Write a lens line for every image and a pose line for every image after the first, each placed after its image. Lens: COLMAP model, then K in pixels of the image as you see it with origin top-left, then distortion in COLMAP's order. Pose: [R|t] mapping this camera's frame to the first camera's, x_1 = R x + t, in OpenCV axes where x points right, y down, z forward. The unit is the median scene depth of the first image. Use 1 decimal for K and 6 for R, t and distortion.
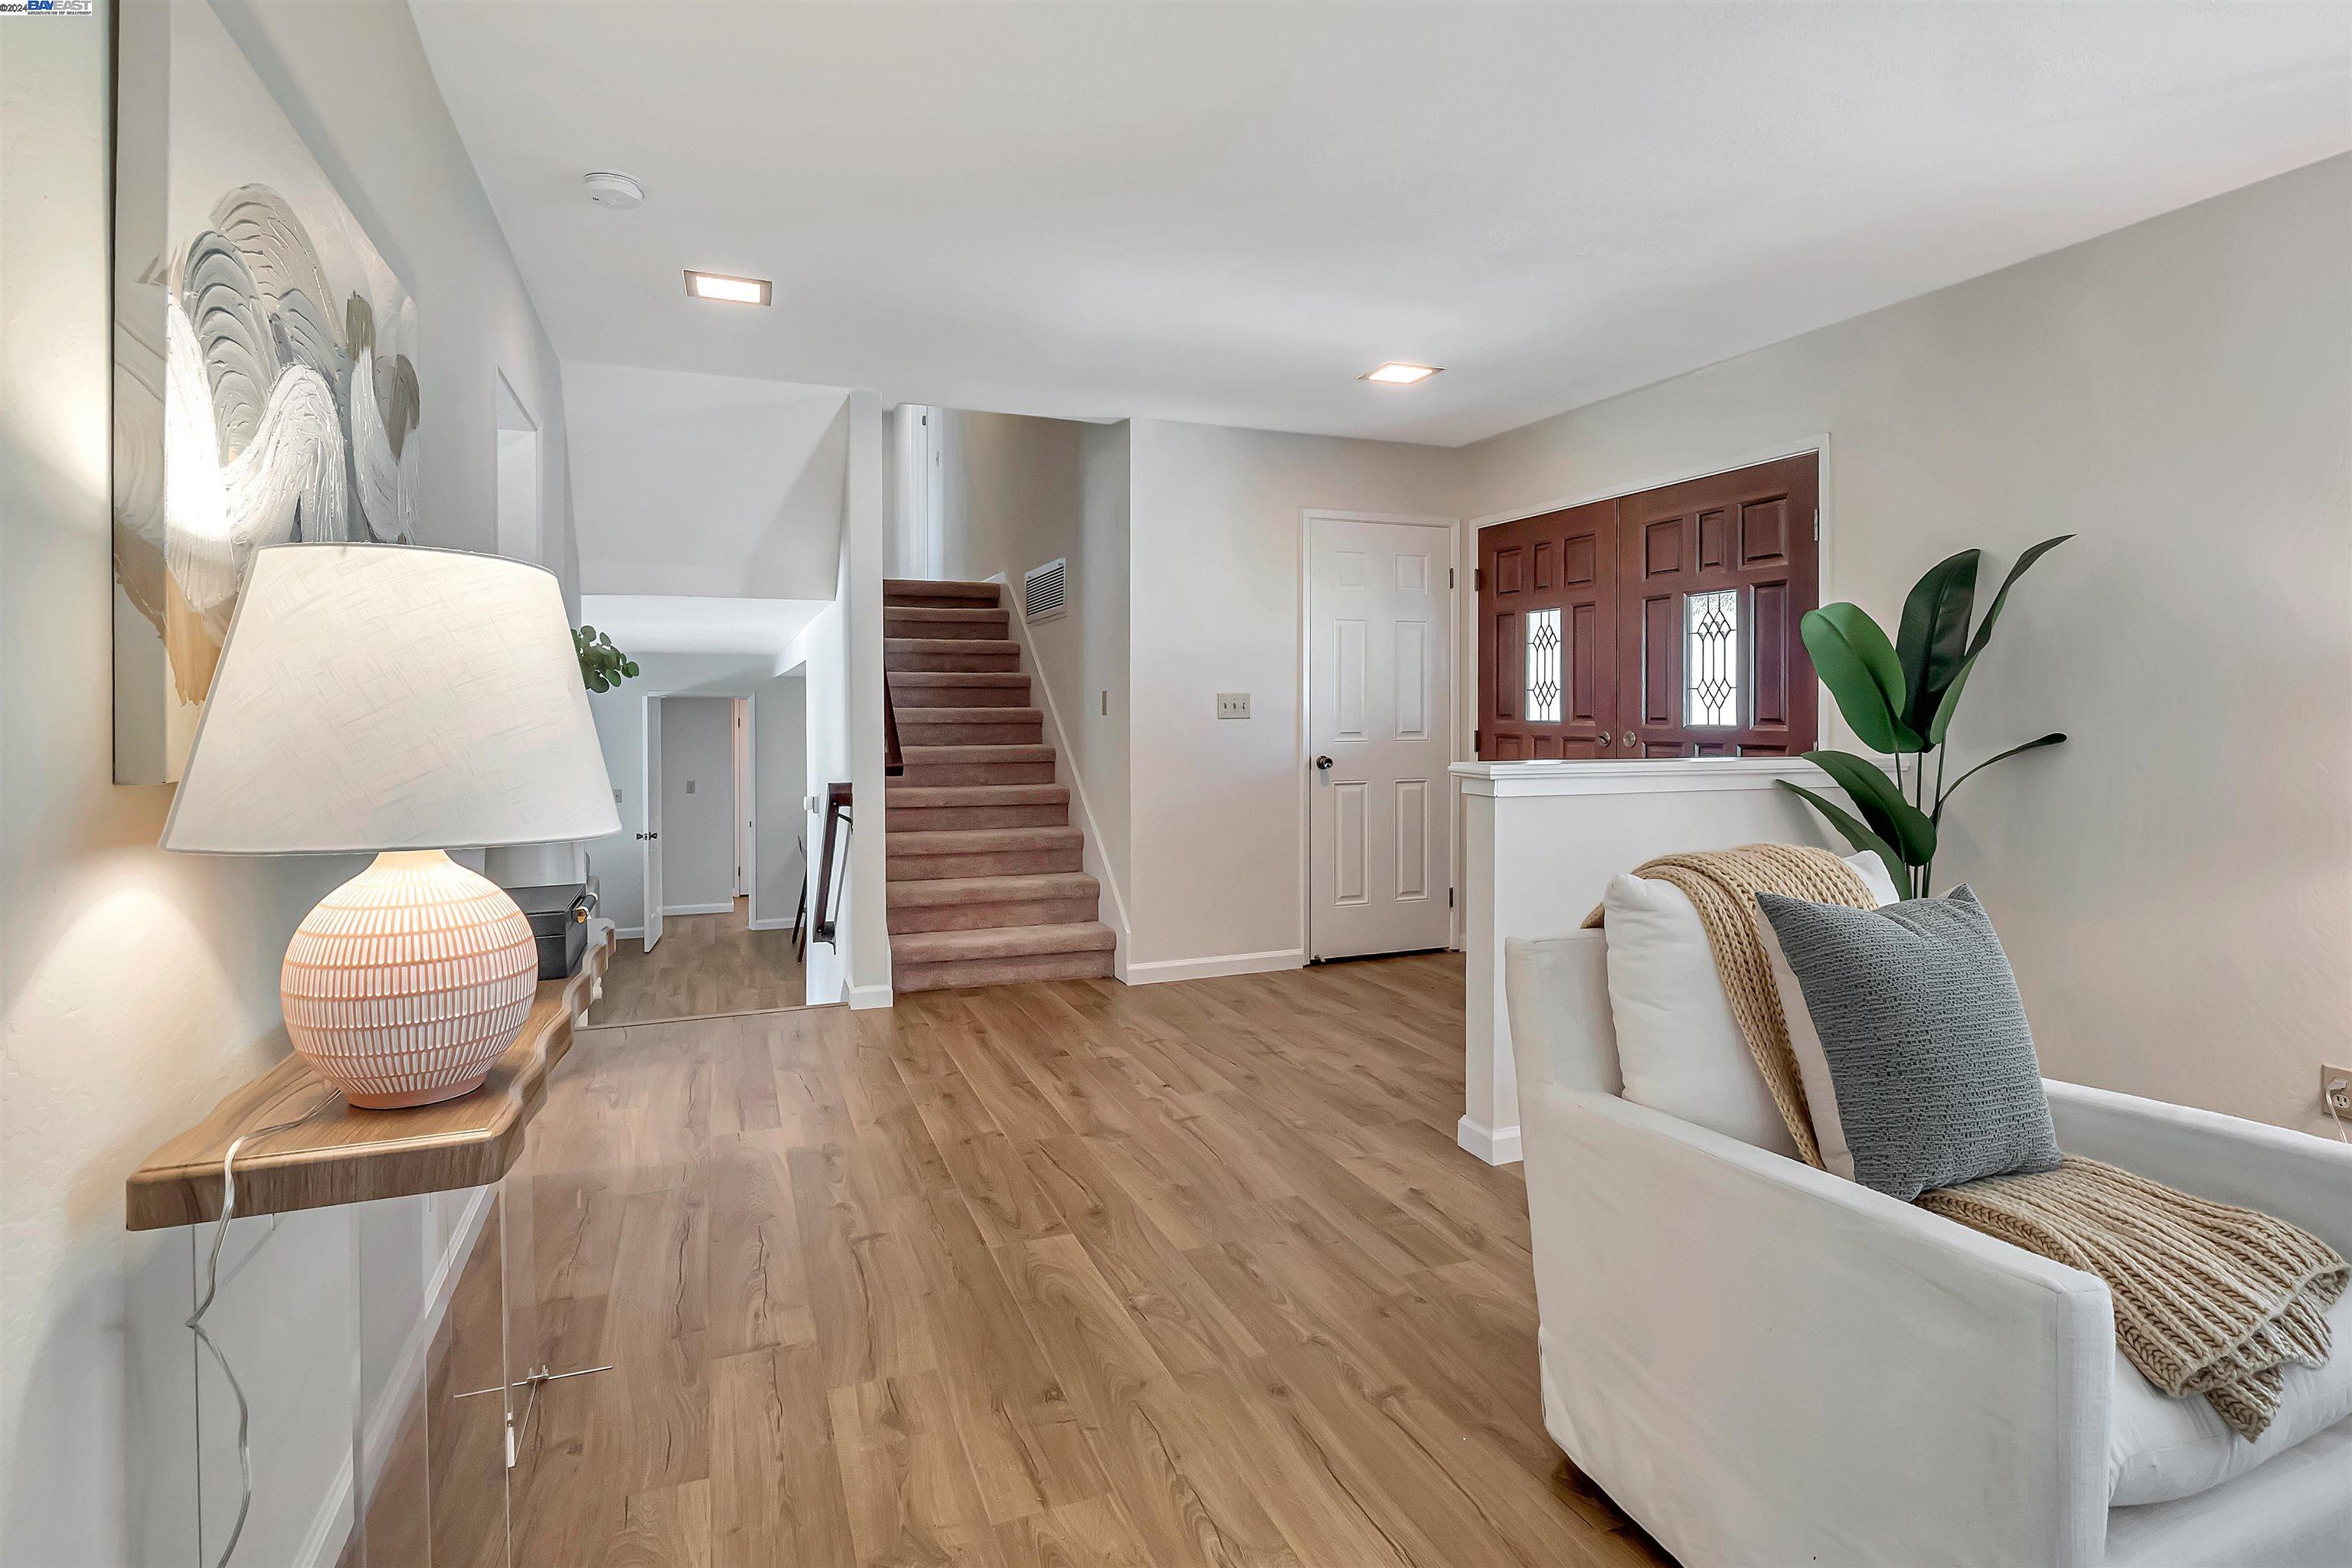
lens RADIAL K [[1158.8, 0, 1167.6], [0, 1158.8, 782.0], [0, 0, 1]] dist [-0.017738, -0.002653]
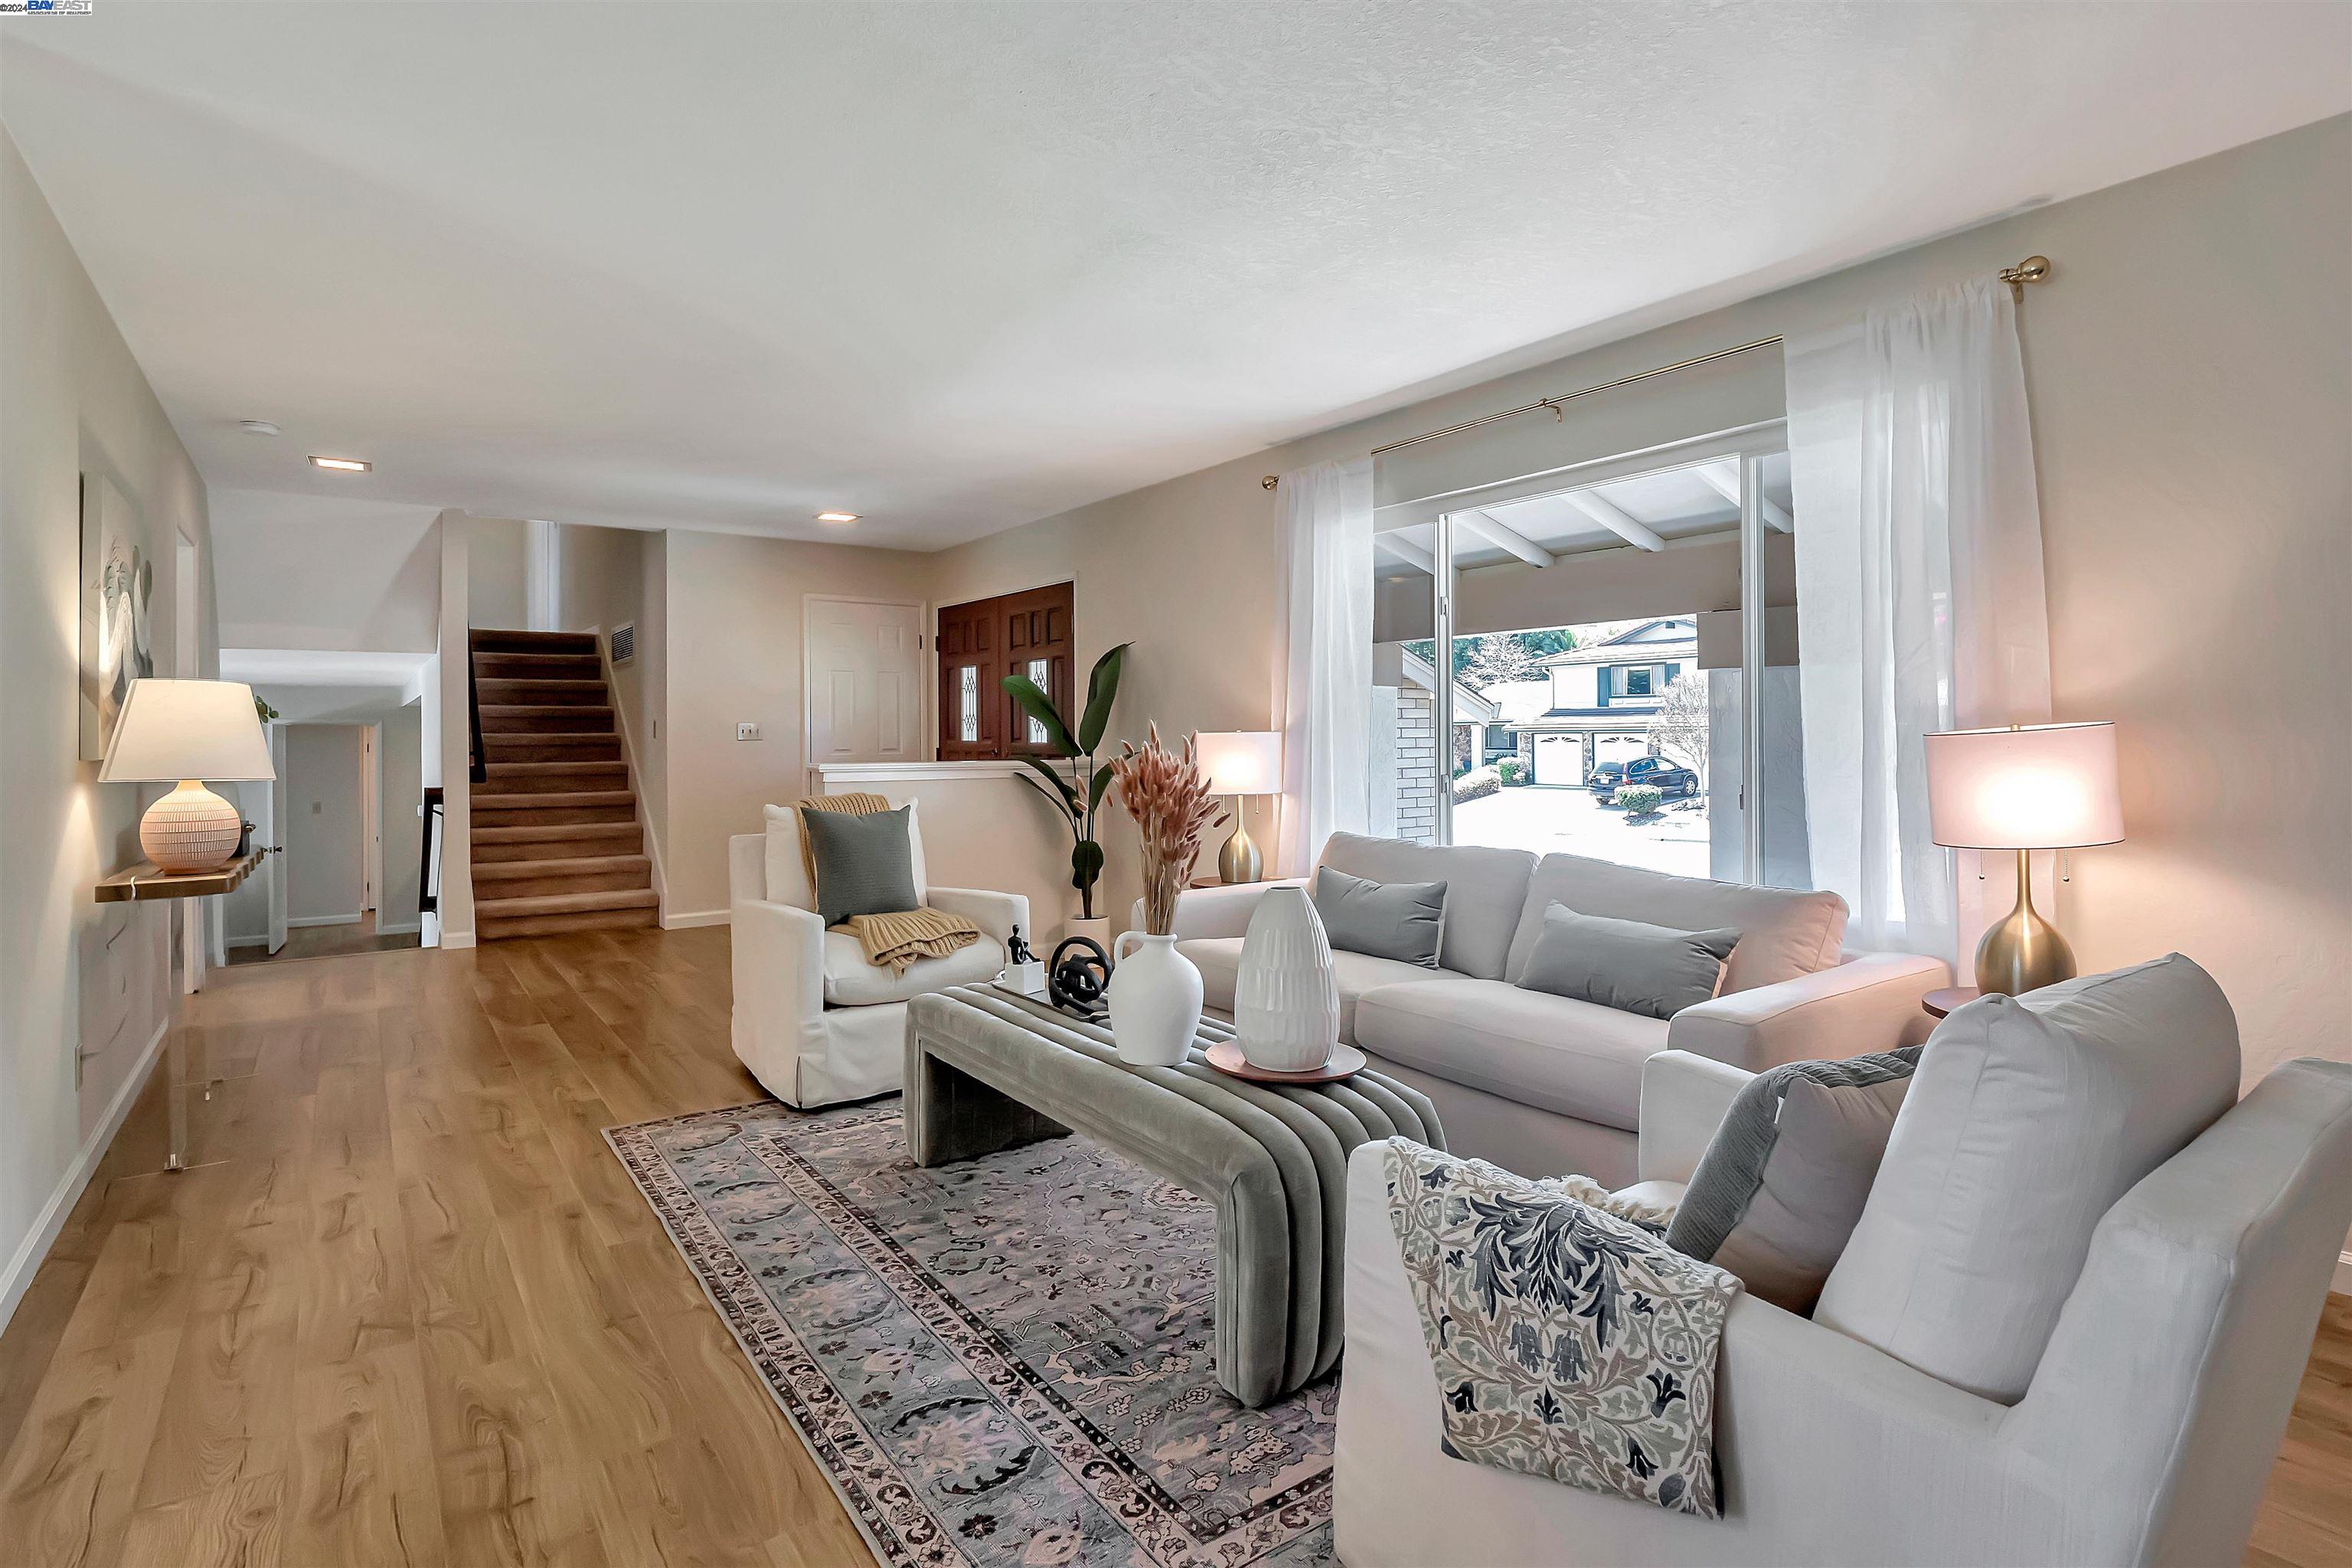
lens RADIAL K [[1158.8, 0, 1174.2], [0, 1158.8, 771.8], [0, 0, 1]] dist [-0.017738, -0.002653]
pose [[0.969319, -0.010346, 0.245587, 0.221852], [0.017715, 0.999456, -0.027816, 0.033366], [-0.245166, 0.031313, 0.968975, -0.517304]]
